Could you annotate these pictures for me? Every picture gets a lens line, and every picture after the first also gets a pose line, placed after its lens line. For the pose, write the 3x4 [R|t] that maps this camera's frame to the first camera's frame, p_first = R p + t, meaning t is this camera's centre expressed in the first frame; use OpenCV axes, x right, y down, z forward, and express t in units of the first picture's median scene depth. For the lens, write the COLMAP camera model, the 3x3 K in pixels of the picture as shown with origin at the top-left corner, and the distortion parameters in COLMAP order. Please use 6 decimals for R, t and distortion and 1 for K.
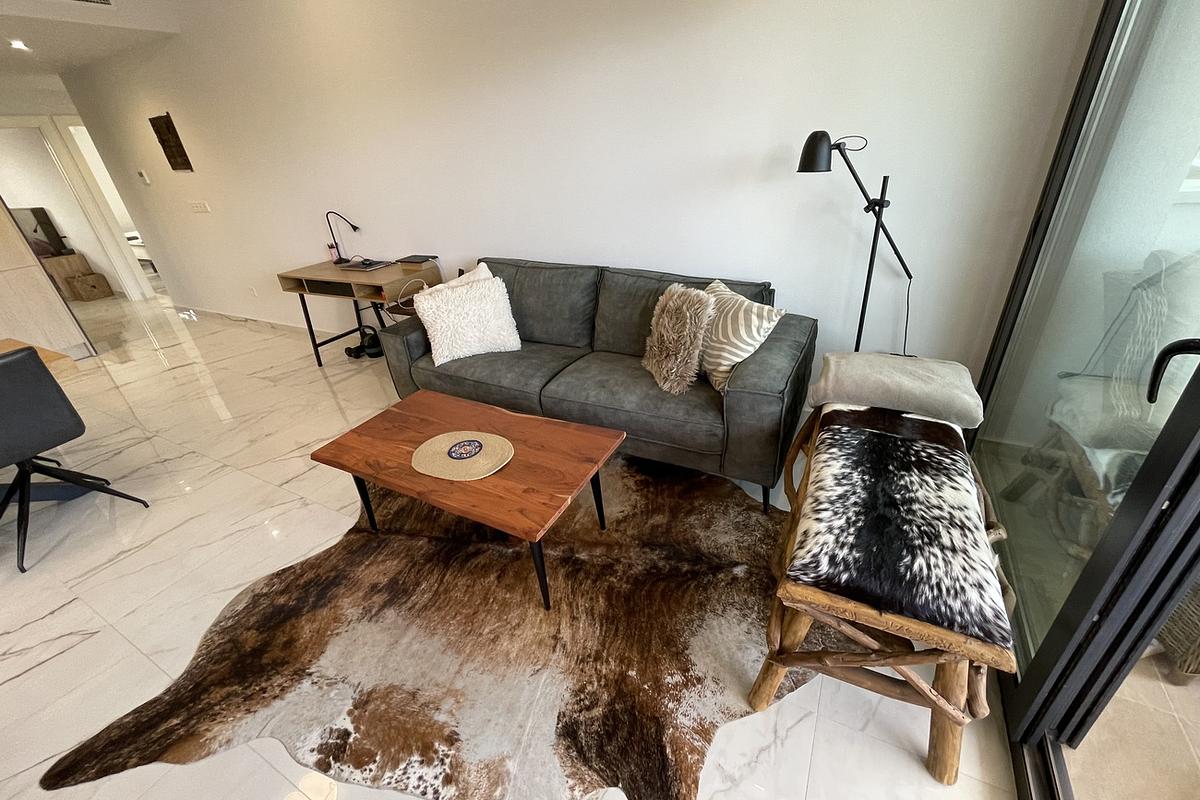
lens RADIAL K [[485.9, 0, 600.7], [0, 485.9, 399.2], [0, 0, 1]] dist [-0.000943, -0.000672]
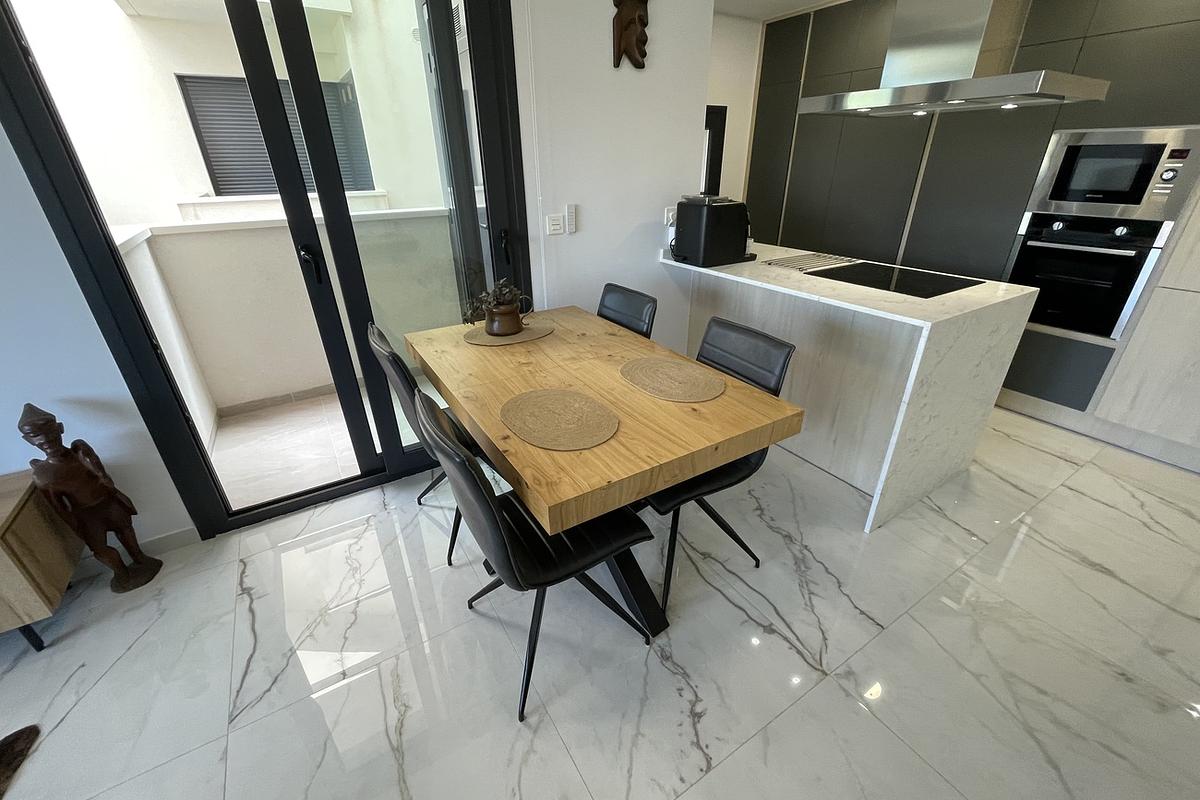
lens RADIAL K [[485.9, 0, 598.2], [0, 485.9, 399.1], [0, 0, 1]] dist [-0.000943, -0.000672]
pose [[-0.497211, 0.453919, -0.739418, -0.919636], [-0.372488, 0.658016, 0.654422, -0.538832], [0.783603, 0.600810, -0.158093, 1.176755]]
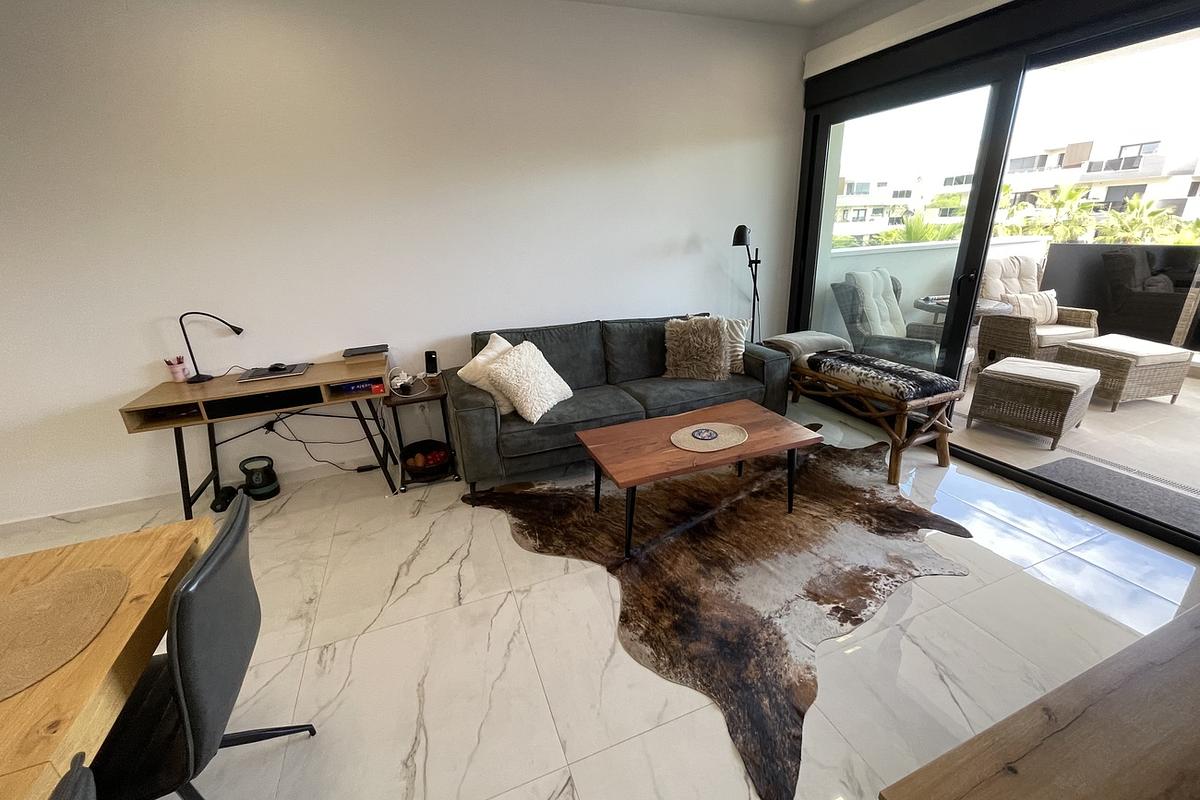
lens RADIAL K [[485.9, 0, 602.1], [0, 485.9, 399.5], [0, 0, 1]] dist [-0.000943, -0.000672]
pose [[0.648962, -0.213964, 0.730115, -1.300380], [0.358052, 0.932619, -0.044946, -0.023926], [-0.671302, 0.290587, 0.681845, 0.242309]]
